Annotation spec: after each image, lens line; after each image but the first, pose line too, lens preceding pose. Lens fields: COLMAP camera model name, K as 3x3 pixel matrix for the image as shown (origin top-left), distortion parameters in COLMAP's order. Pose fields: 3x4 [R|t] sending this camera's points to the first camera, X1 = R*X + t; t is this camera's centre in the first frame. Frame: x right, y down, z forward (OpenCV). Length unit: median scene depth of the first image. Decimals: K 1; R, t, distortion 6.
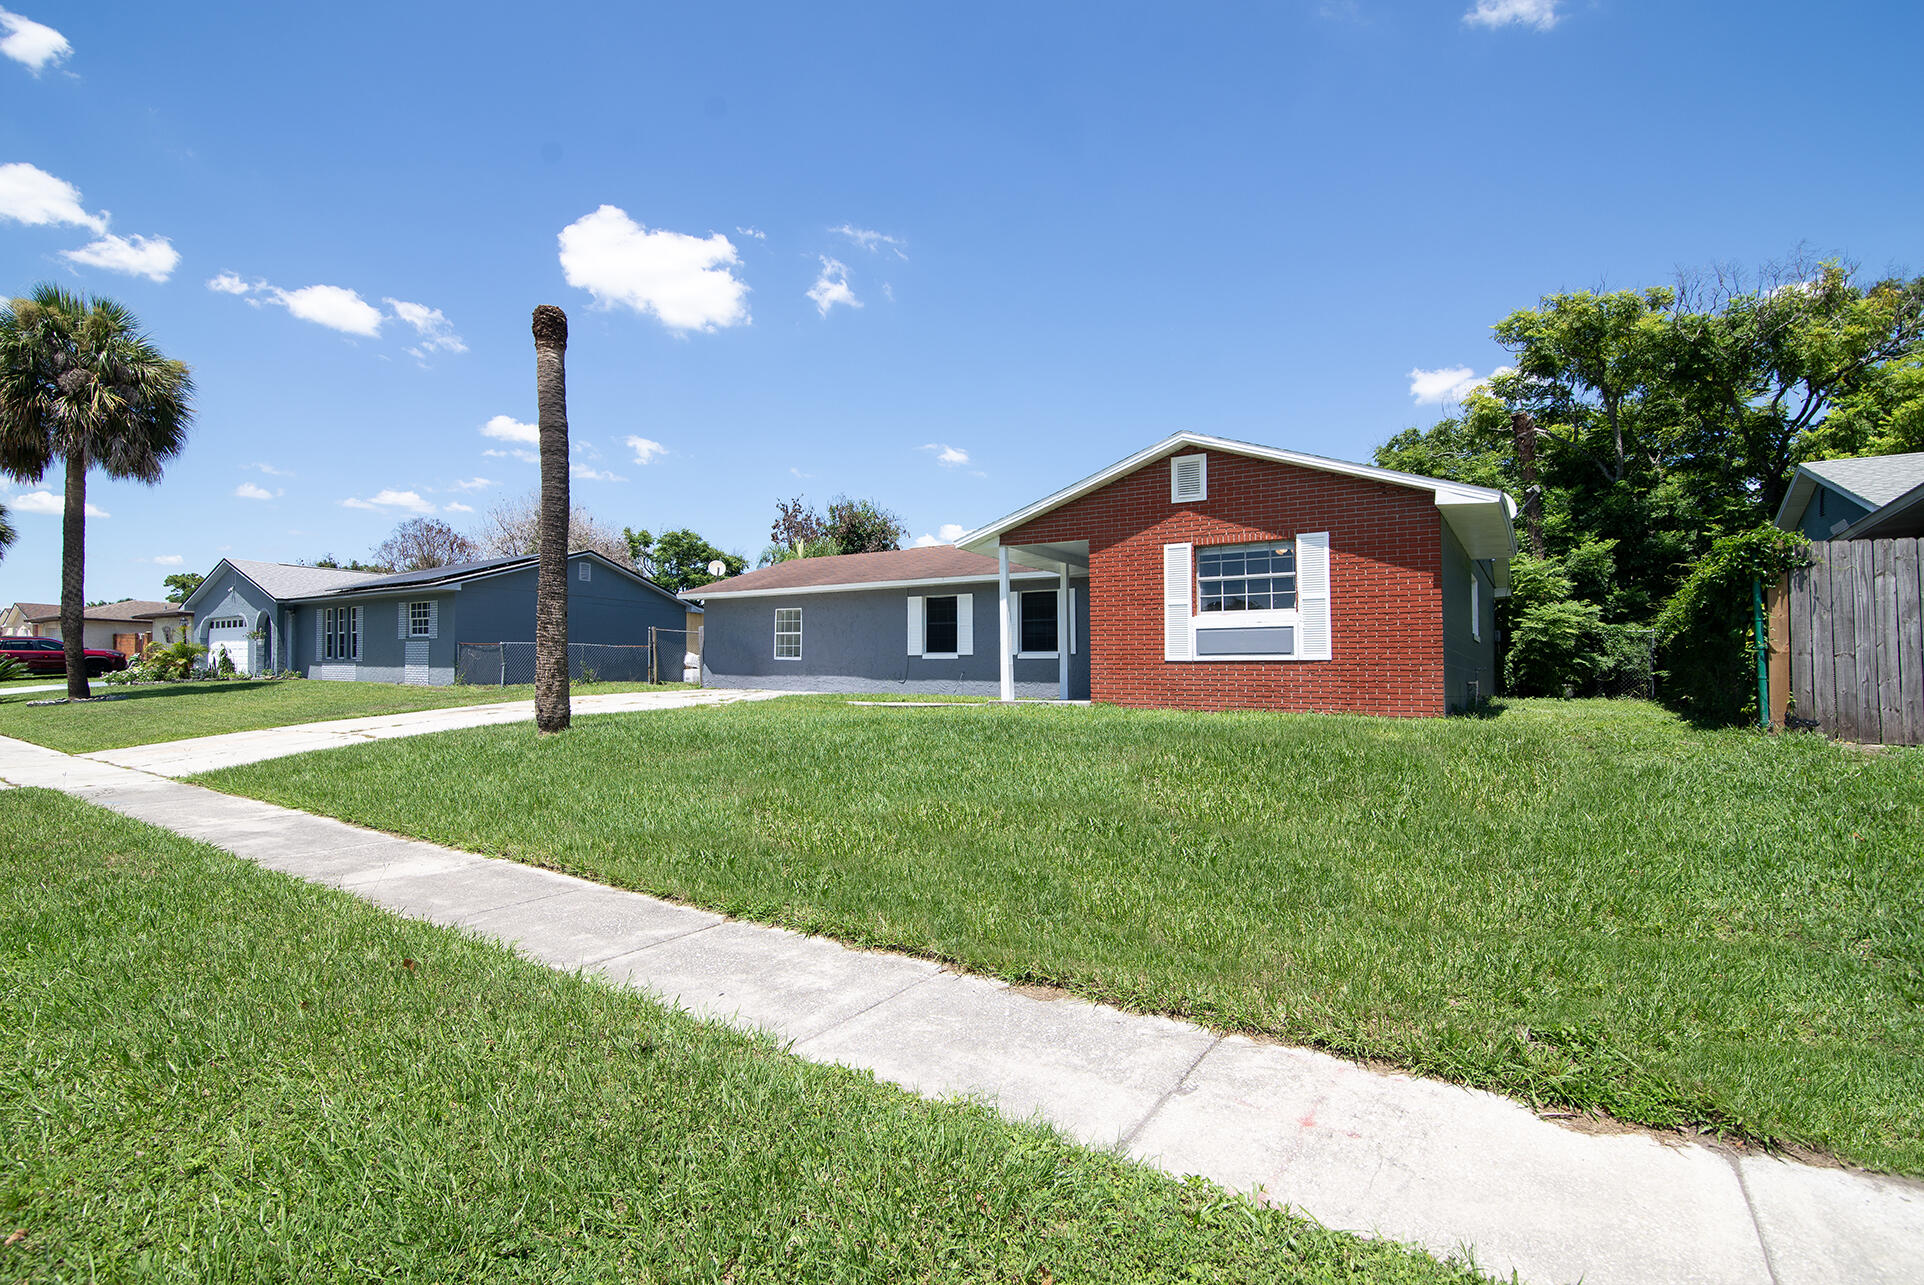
lens RADIAL K [[872.3, 0, 956.5], [0, 872.3, 646.1], [0, 0, 1]] dist [0.001598, 0.000231]
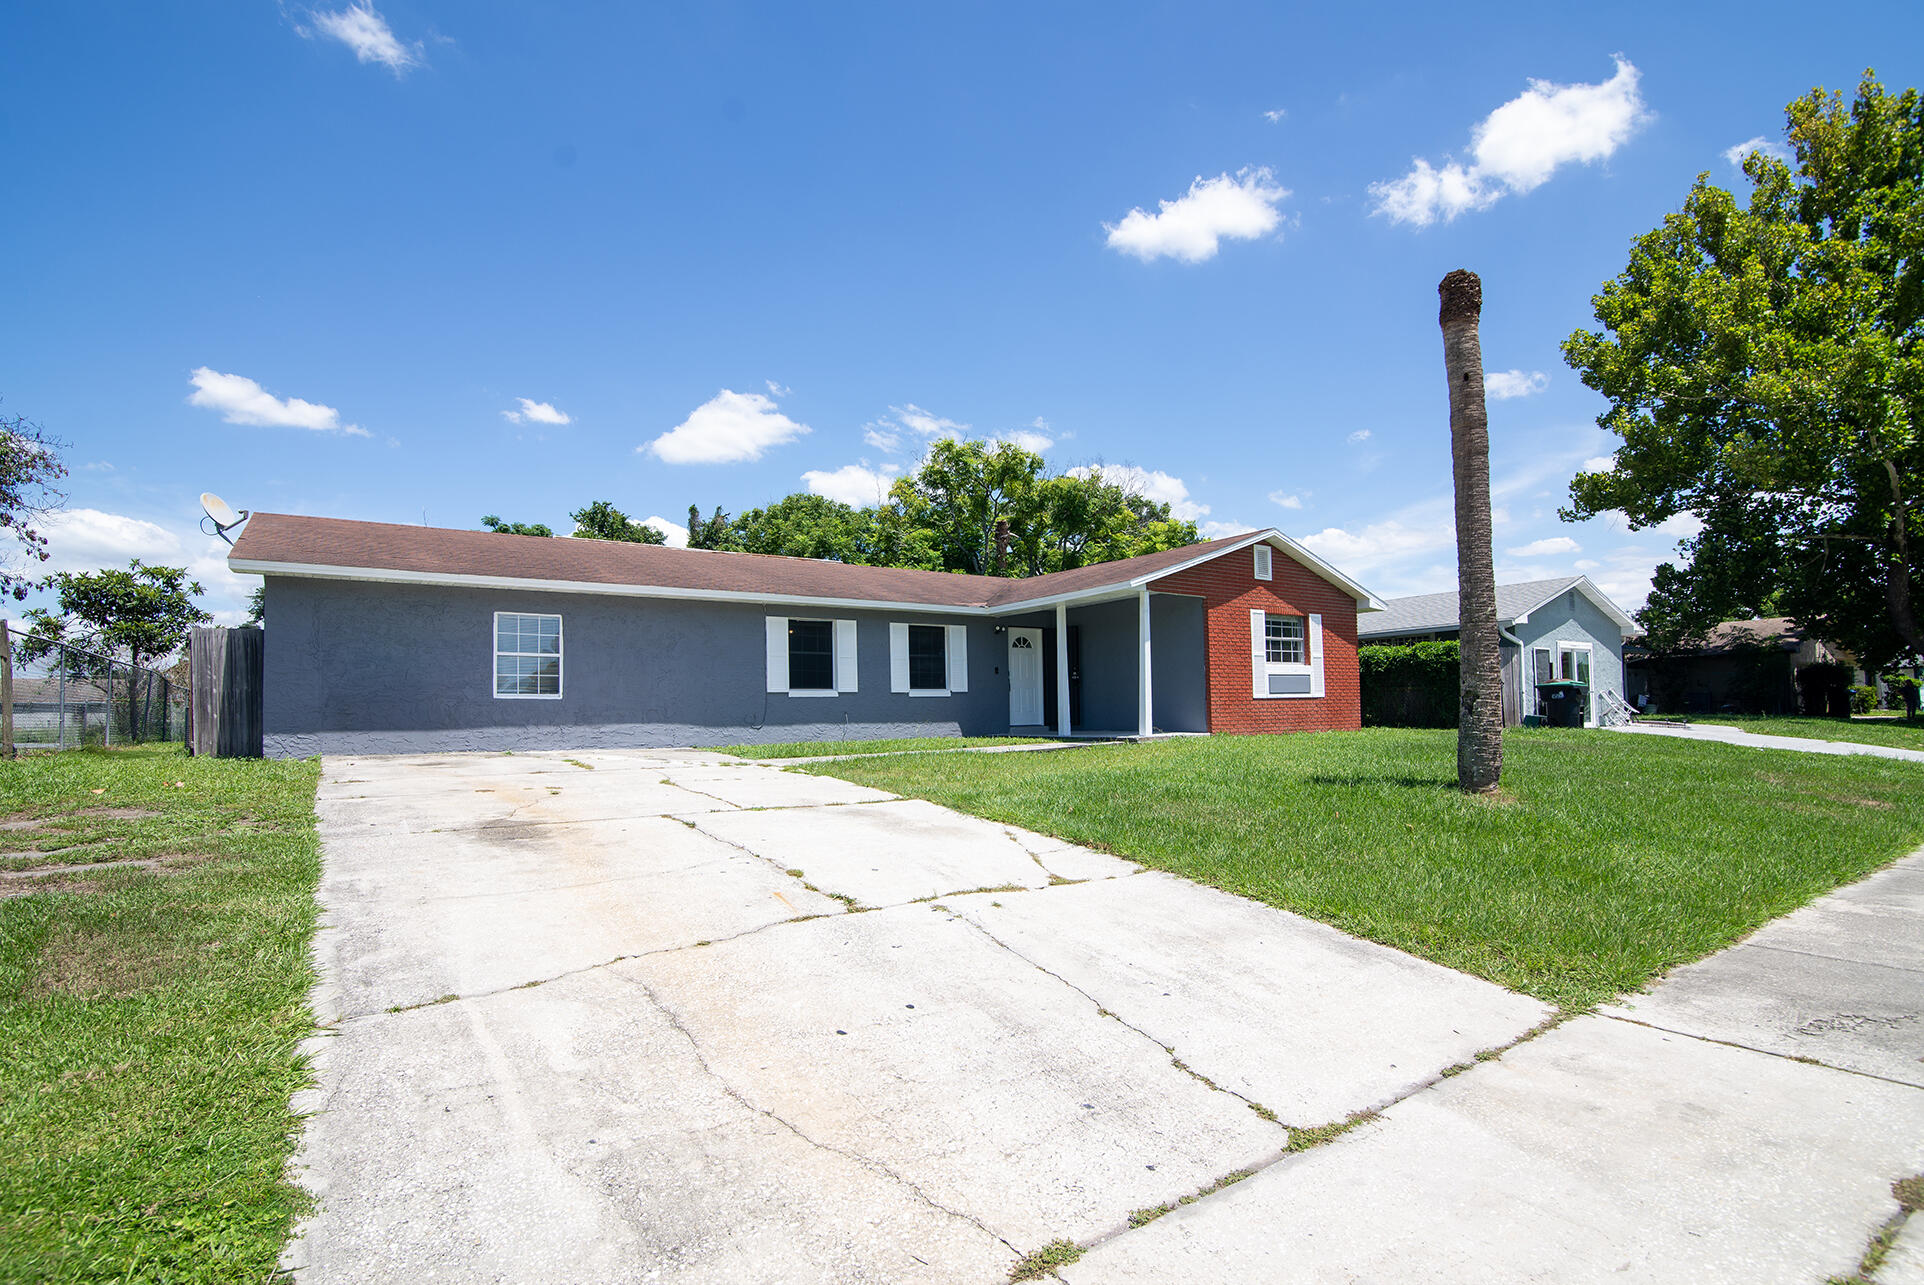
lens RADIAL K [[862.7, 0, 962.0], [0, 862.7, 642.5], [0, 0, 1]] dist [0.000749, -0.000004]
pose [[0.401445, 0.056646, 0.914130, -1.119329], [-0.012798, 0.998335, -0.056244, 0.011903], [-0.915794, 0.010880, 0.401502, 0.878558]]
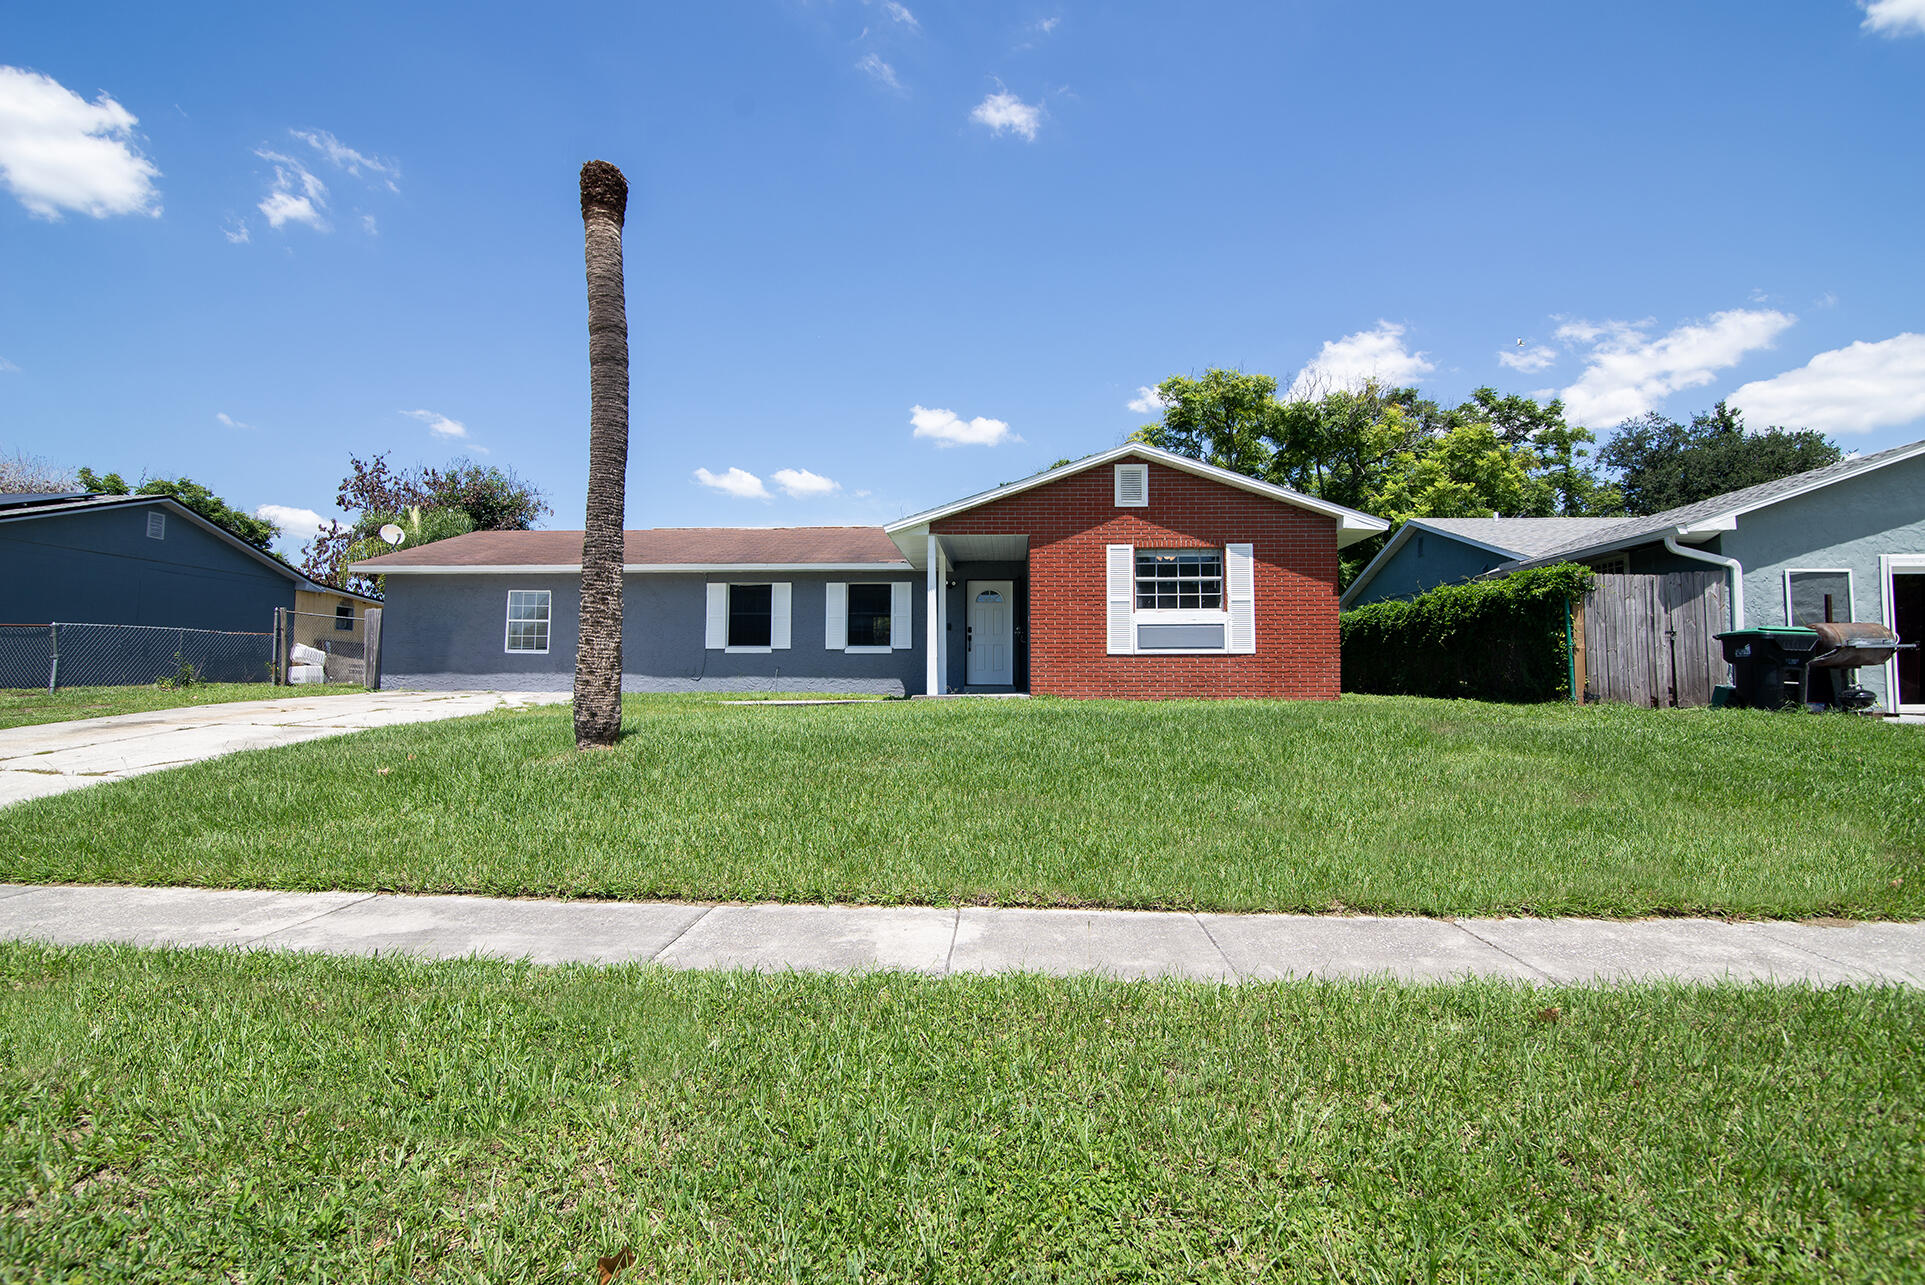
lens RADIAL K [[863.1, 0, 962.5], [0, 863.1, 642.5], [0, 0, 1]] dist [0.000749, -0.000004]
pose [[0.868924, 0.013431, 0.494764, -0.434014], [-0.011249, 0.999909, -0.007387, 0.012495], [-0.494818, 0.000853, 0.868996, 0.173158]]
